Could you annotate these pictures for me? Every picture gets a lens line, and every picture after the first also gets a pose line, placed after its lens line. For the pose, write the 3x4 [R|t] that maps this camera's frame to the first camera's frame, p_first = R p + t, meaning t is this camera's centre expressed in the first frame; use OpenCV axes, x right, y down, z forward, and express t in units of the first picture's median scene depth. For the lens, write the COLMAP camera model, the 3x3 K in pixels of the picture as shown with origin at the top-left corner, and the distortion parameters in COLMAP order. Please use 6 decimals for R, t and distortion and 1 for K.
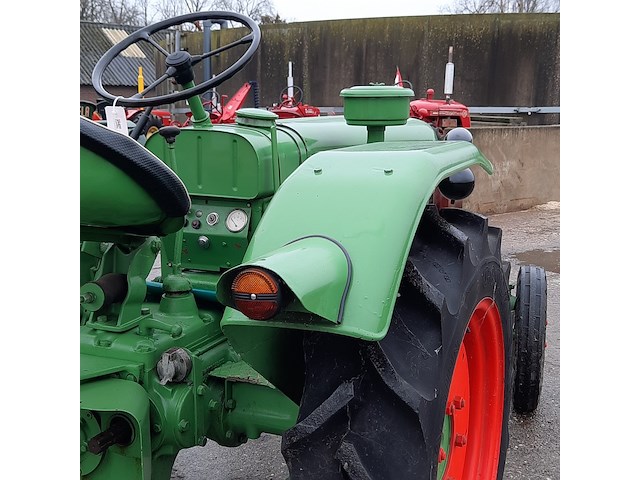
lens RADIAL K [[825.2, 0, 320.0], [0, 825.2, 240.0], [0, 0, 1]] dist [0.142655, -0.454624]
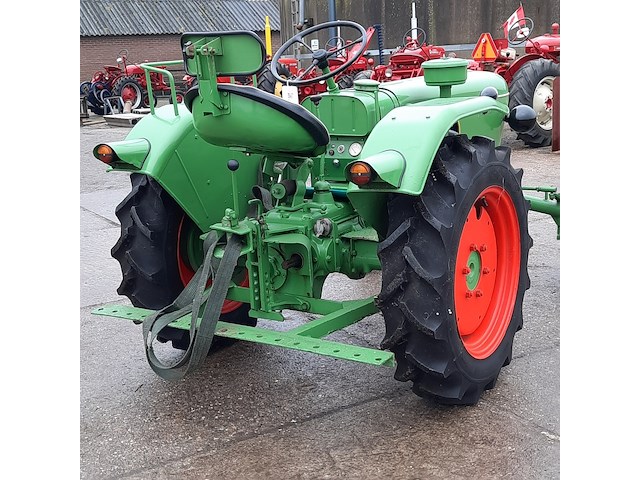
lens RADIAL K [[825.2, 0, 320.0], [0, 825.2, 240.0], [0, 0, 1]] dist [0.142655, -0.454624]
pose [[0.987796, -0.016982, -0.154828, 0.096981], [0.027354, 0.997503, 0.065106, 0.056670], [0.153335, -0.068547, 0.985794, -0.774628]]
